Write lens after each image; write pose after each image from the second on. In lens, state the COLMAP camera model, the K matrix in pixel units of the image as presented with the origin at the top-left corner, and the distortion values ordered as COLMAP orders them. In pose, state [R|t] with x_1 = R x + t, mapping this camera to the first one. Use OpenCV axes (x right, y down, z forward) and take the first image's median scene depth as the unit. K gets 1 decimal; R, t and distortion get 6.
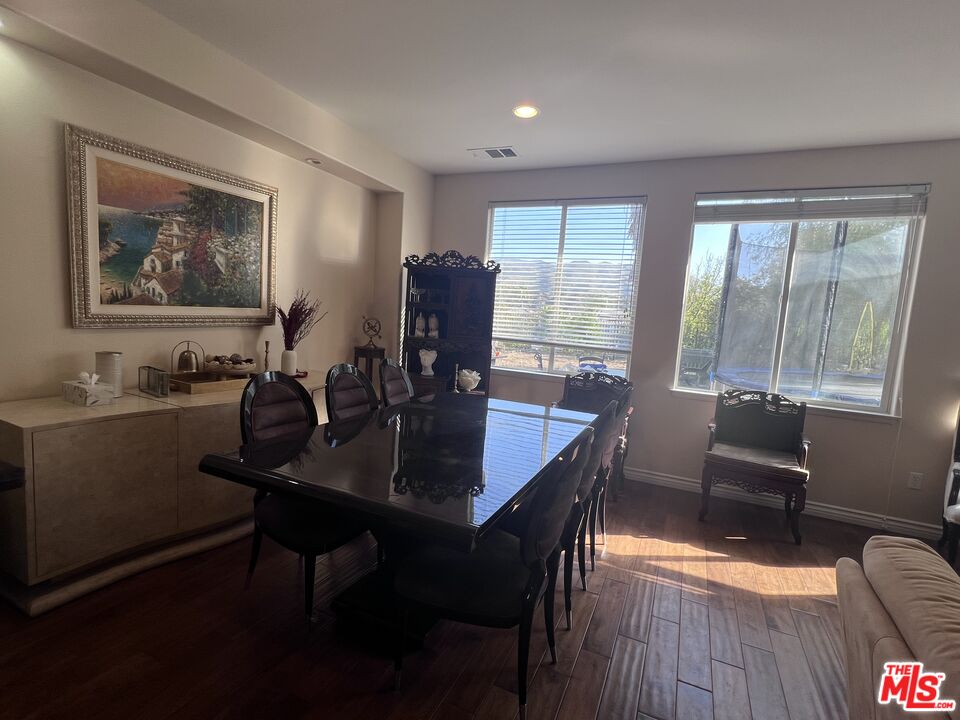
lens RADIAL K [[468.7, 0, 473.3], [0, 468.7, 361.3], [0, 0, 1]] dist [0.004768, 0.000204]
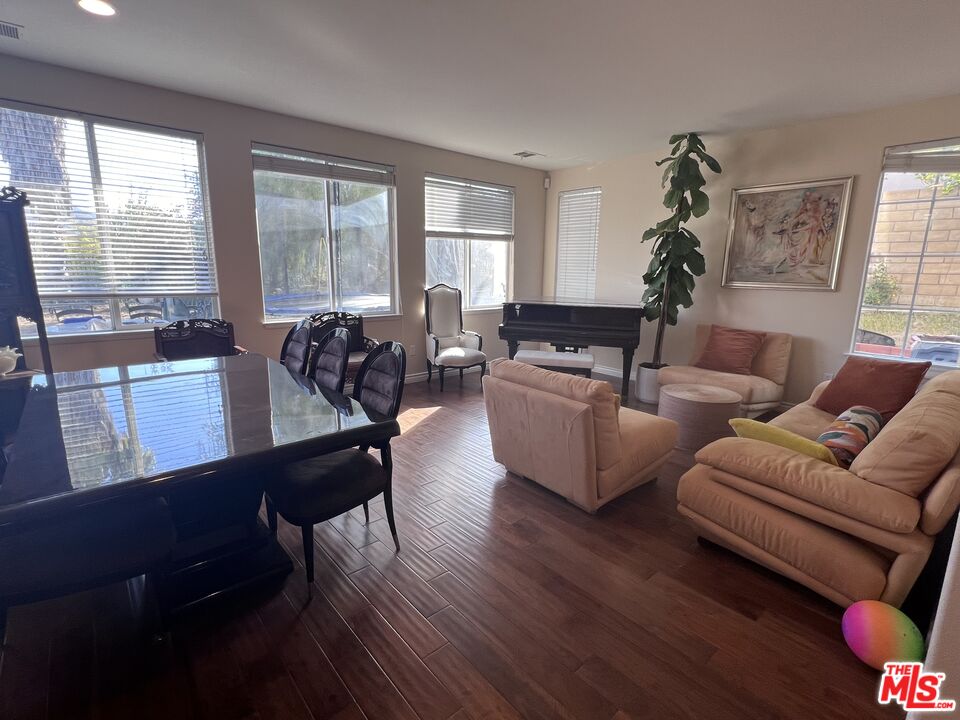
lens RADIAL K [[468.7, 0, 479.4], [0, 468.7, 359.8], [0, 0, 1]] dist [0.004768, 0.000204]
pose [[0.407380, -0.235159, 0.882464, -0.450953], [0.113881, 0.971818, 0.206398, -0.032731], [-0.906131, 0.016414, 0.422679, 0.072959]]
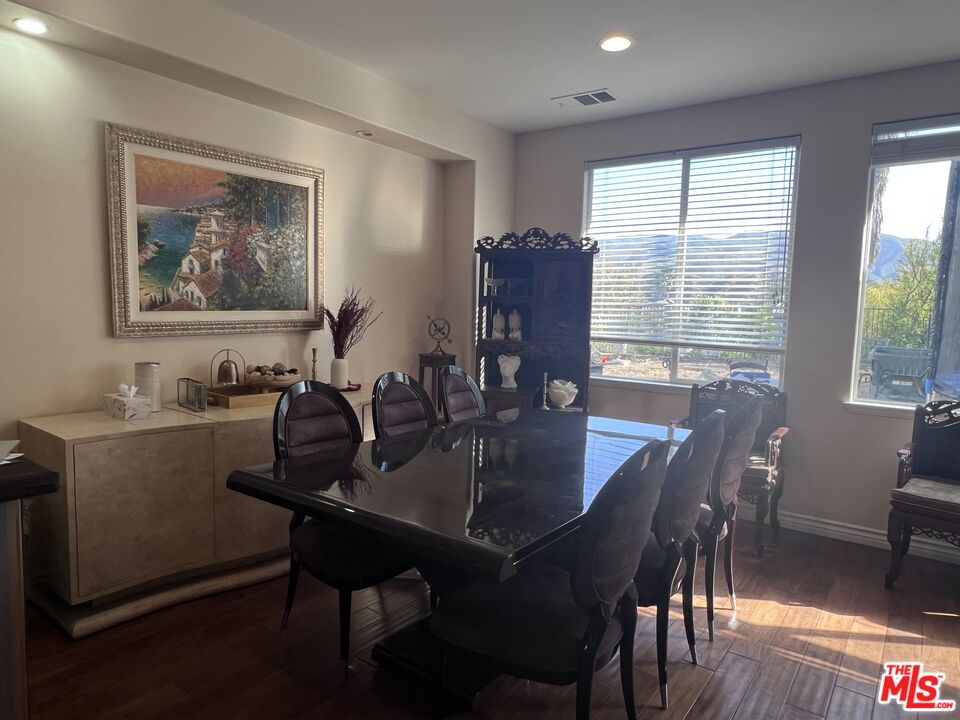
lens RADIAL K [[627.9, 0, 472.7], [0, 627.9, 366.4], [0, 0, 1]] dist [0.009292, 0.000012]
pose [[0.977379, -0.020319, -0.210516, 0.086134], [0.016510, 0.999667, -0.019839, 0.018082], [0.210849, 0.015915, 0.977389, -0.058139]]
